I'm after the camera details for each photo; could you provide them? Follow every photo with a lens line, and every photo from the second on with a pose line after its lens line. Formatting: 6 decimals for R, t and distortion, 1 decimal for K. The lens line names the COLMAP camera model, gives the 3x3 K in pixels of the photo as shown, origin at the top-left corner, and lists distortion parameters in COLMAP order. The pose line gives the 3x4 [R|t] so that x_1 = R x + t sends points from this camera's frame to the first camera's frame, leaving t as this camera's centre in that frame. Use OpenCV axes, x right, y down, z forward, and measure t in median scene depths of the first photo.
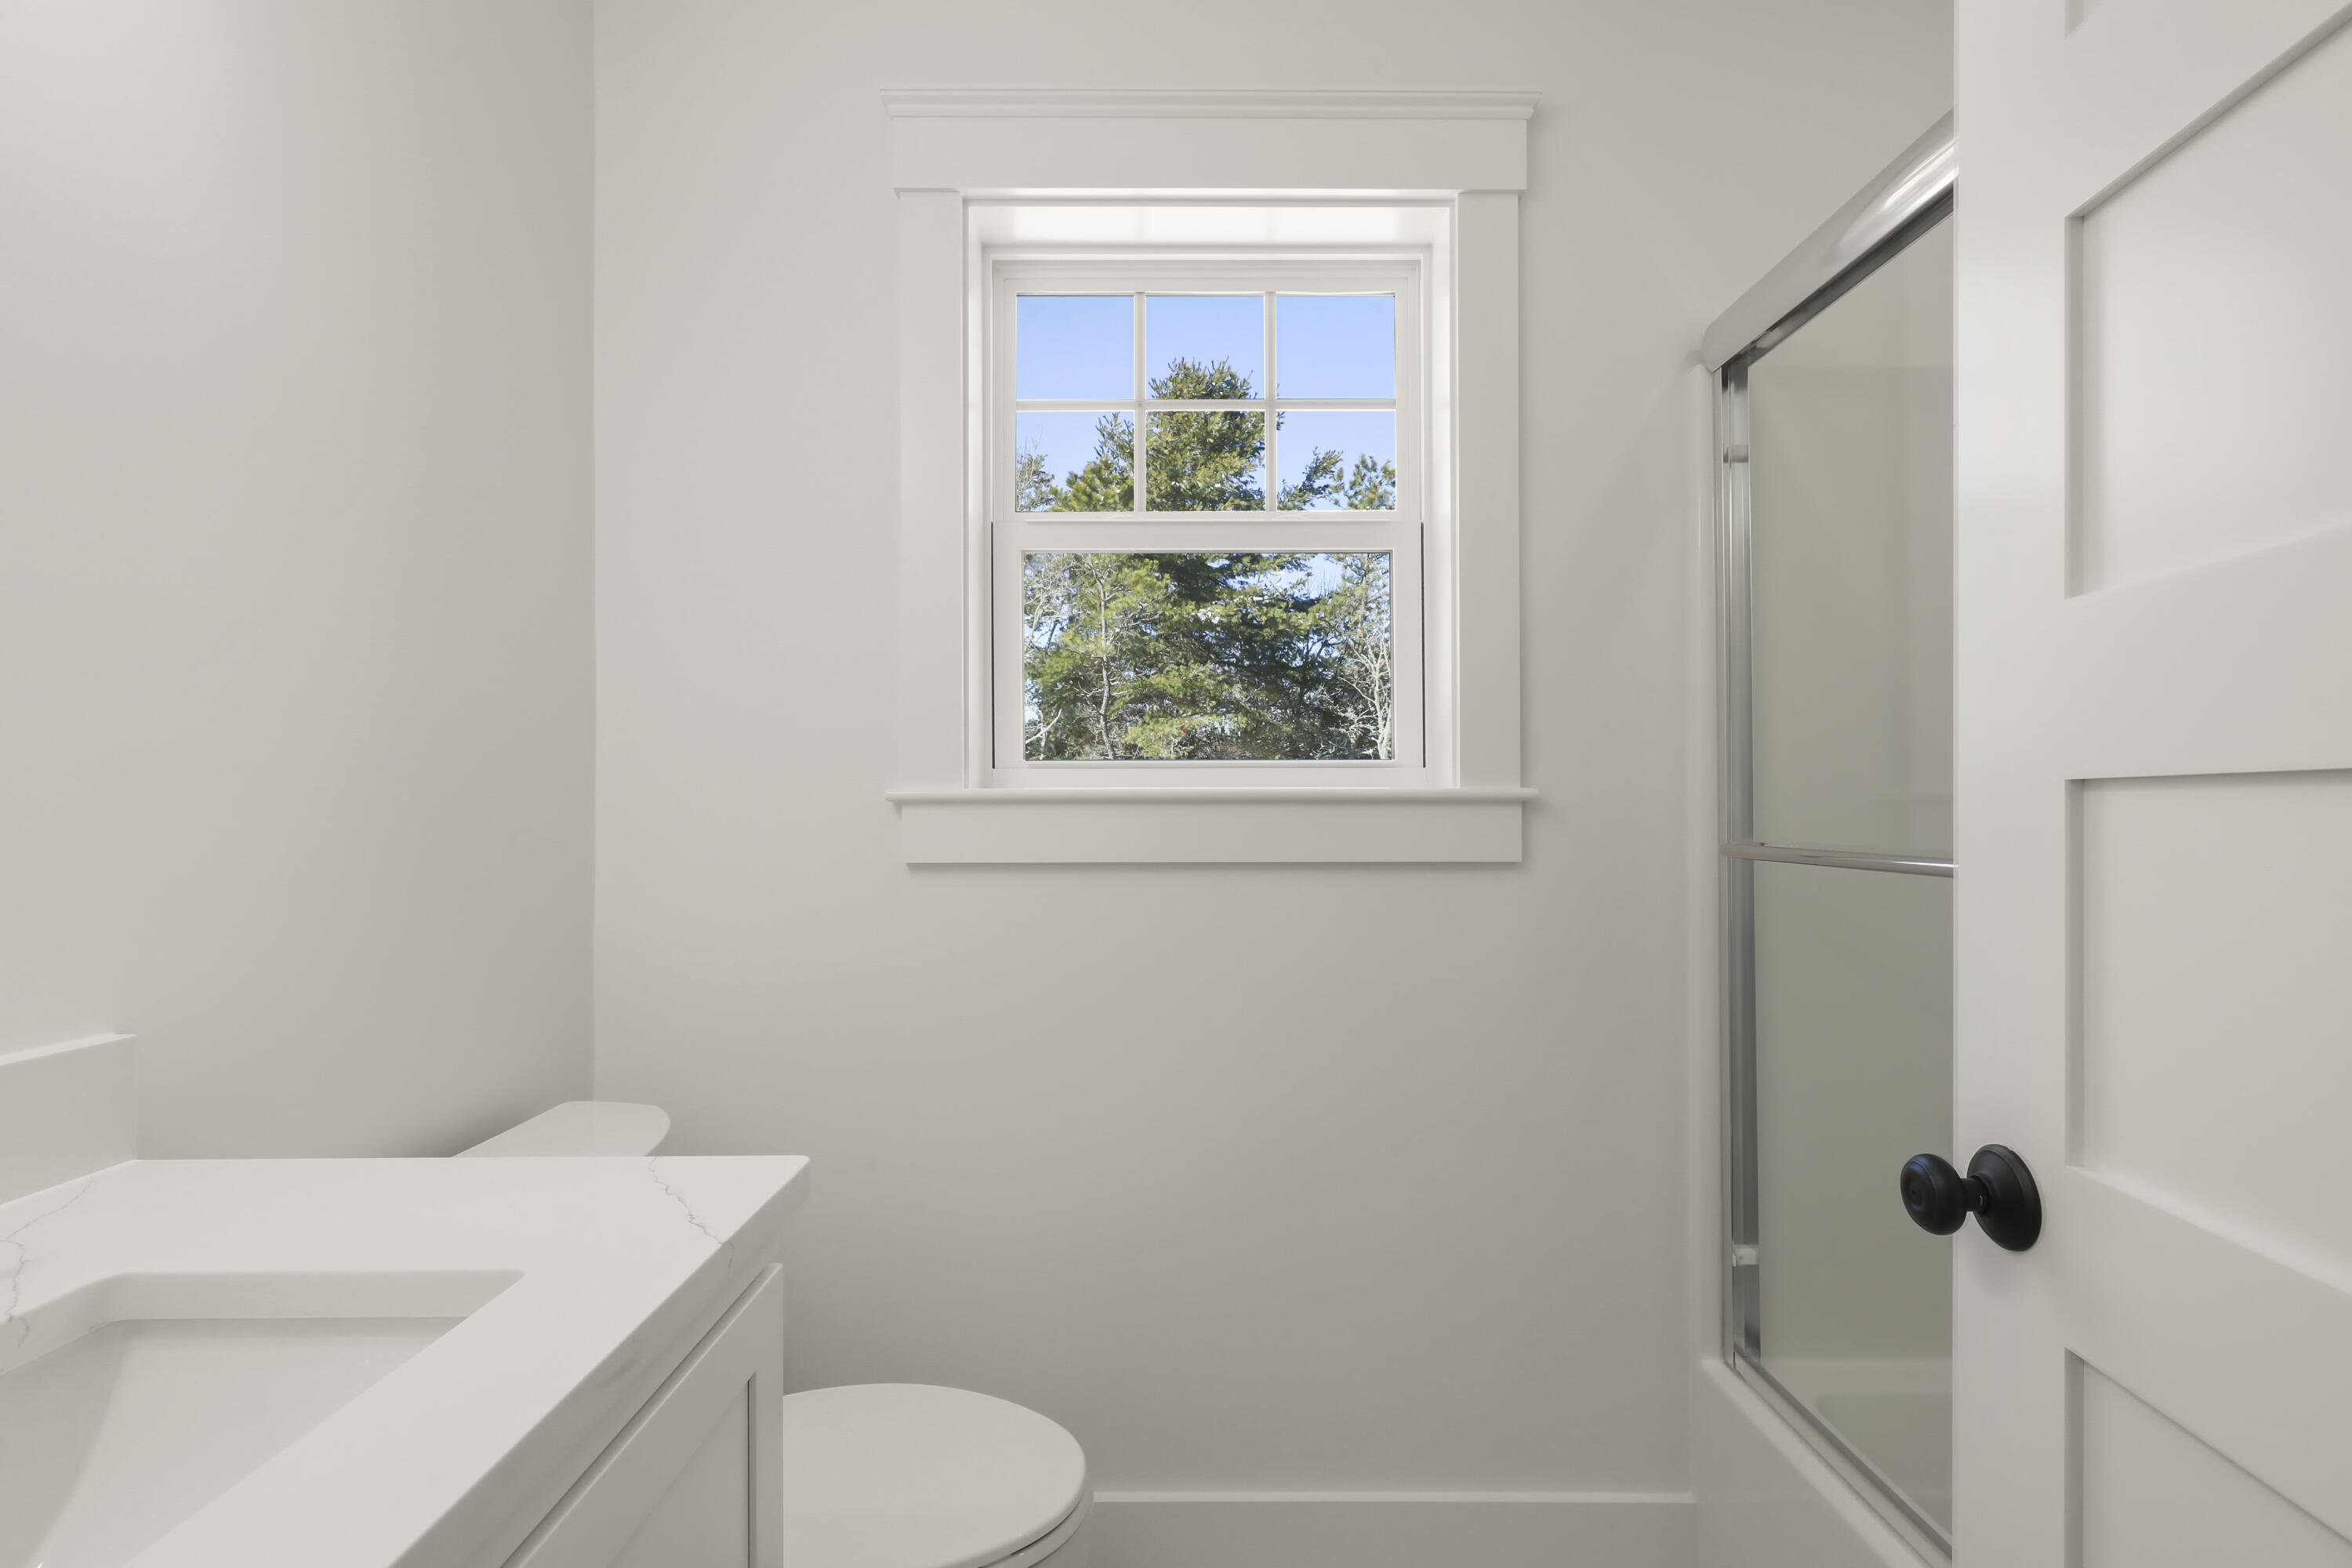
lens RADIAL K [[1077.1, 0, 1179.7], [0, 1077.1, 794.2], [0, 0, 1]] dist [-0.005903, 0.000759]
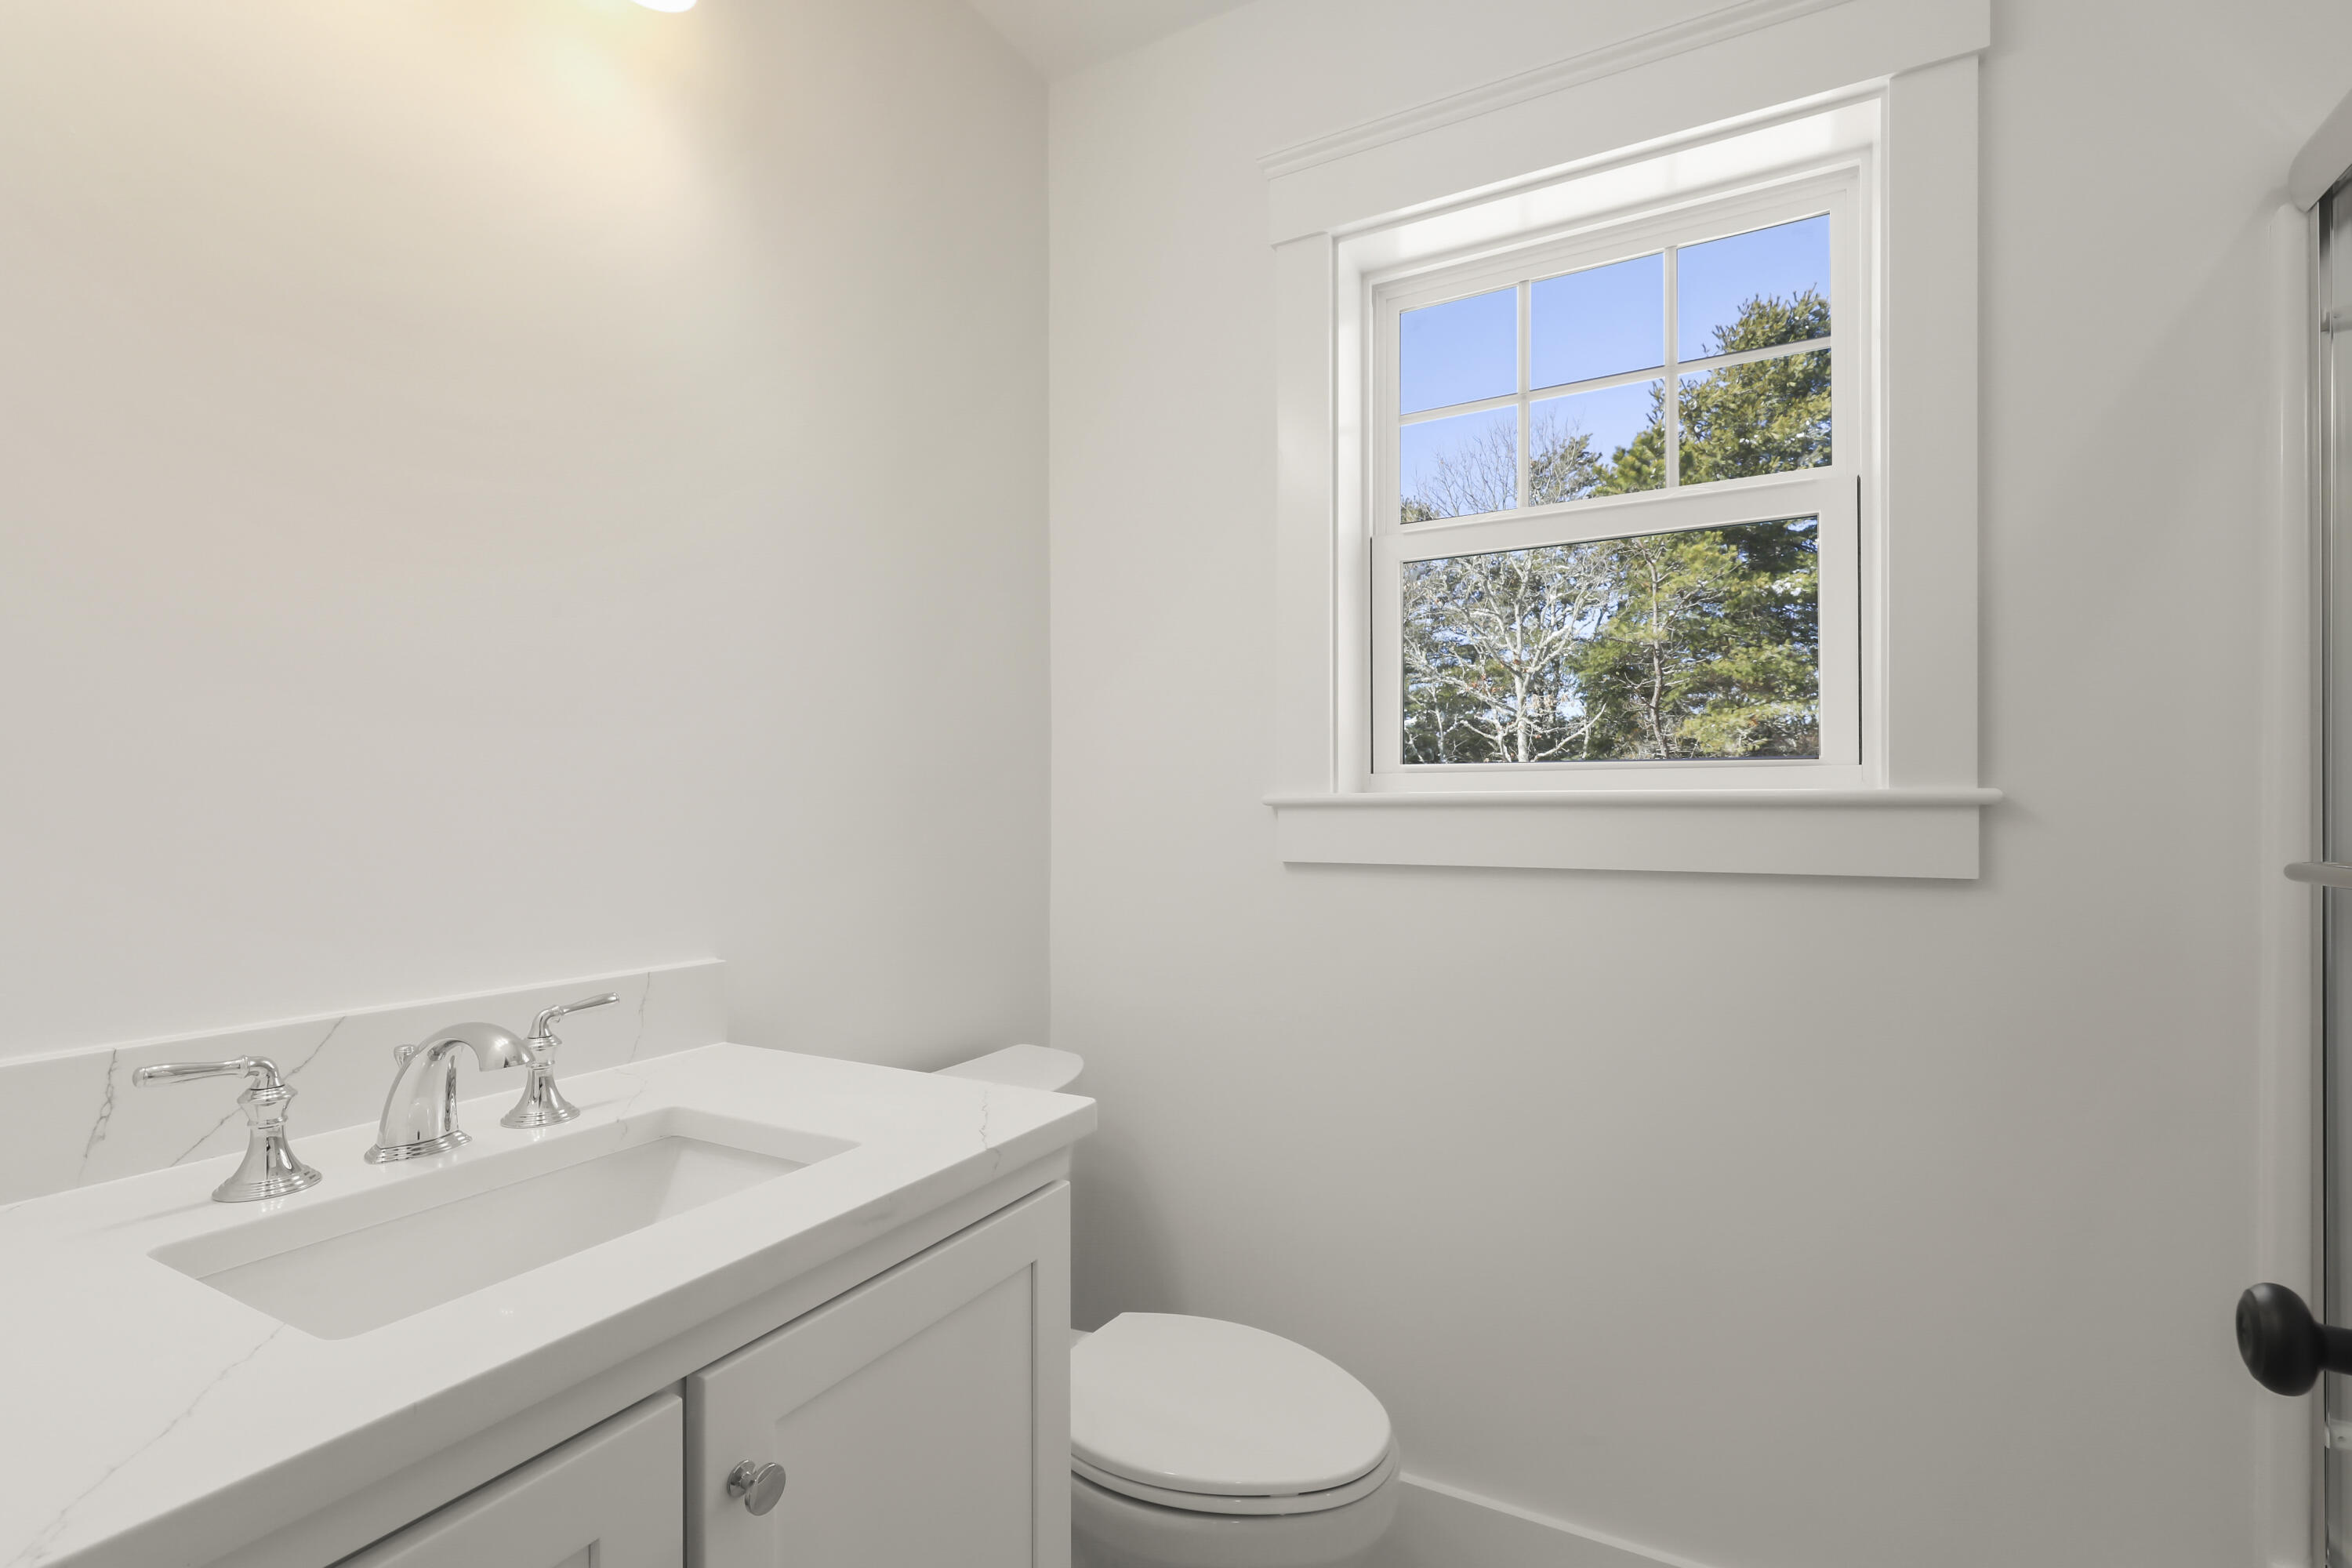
lens RADIAL K [[1077.1, 0, 1167.6], [0, 1077.1, 801.8], [0, 0, 1]] dist [-0.005903, 0.000759]
pose [[0.868658, -0.001541, -0.495410, 0.168320], [0.004863, 0.999973, 0.005418, -0.002734], [0.495388, -0.007116, 0.868643, -0.007215]]
